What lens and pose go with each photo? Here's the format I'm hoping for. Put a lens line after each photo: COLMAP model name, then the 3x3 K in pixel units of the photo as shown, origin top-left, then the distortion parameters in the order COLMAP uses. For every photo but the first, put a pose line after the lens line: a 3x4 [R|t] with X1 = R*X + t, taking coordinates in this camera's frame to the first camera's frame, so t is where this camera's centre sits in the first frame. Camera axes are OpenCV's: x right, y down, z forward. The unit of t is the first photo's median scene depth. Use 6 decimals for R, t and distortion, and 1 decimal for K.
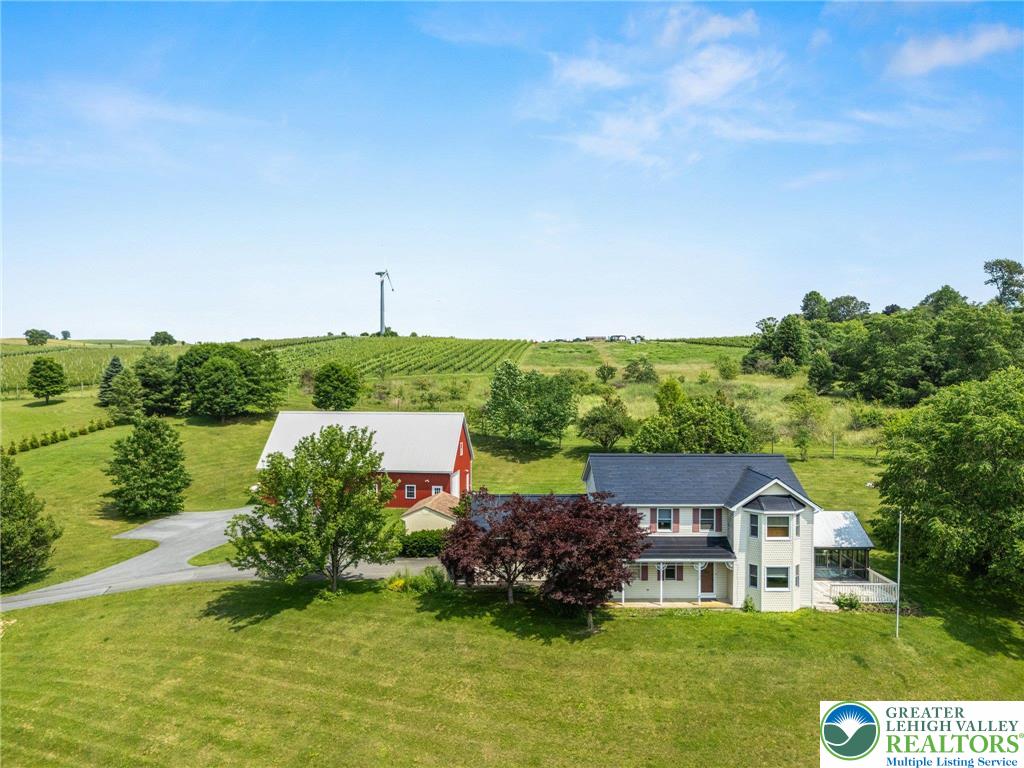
lens RADIAL K [[753.6, 0, 514.5], [0, 753.6, 387.4], [0, 0, 1]] dist [0.079993, -0.105363]
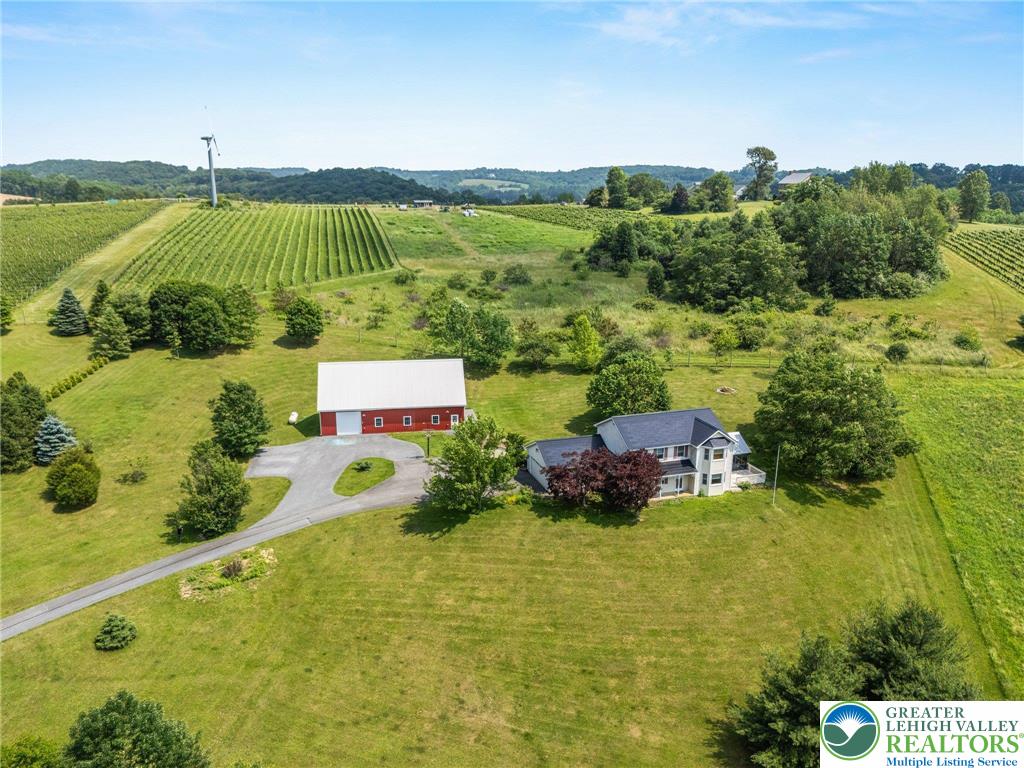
lens RADIAL K [[753.6, 0, 514.5], [0, 753.6, 387.4], [0, 0, 1]] dist [0.079993, -0.105363]
pose [[0.954327, -0.071233, 0.290147, -0.659990], [0.002270, 0.972861, 0.231379, -0.407191], [-0.298755, -0.220152, 0.928590, -0.562660]]
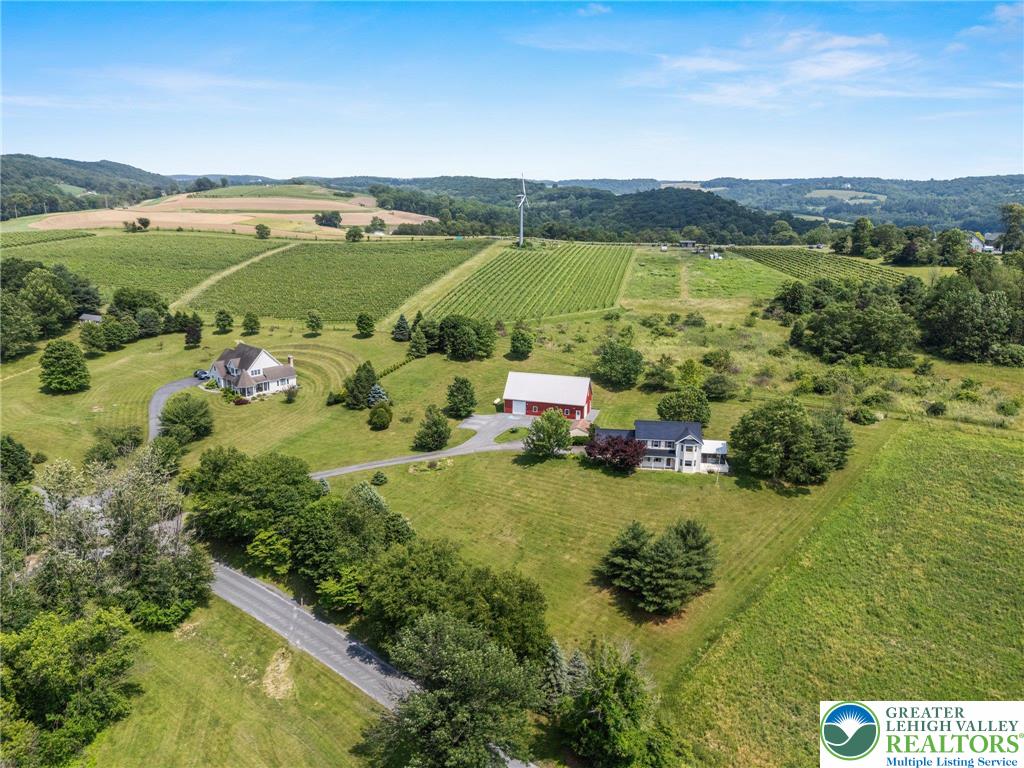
lens RADIAL K [[753.6, 0, 514.5], [0, 753.6, 387.4], [0, 0, 1]] dist [0.079993, -0.105363]
pose [[0.990300, 0.045680, -0.131223, 0.011622], [-0.014904, 0.973887, 0.226543, -0.780453], [0.138145, -0.222390, 0.965121, -2.138159]]
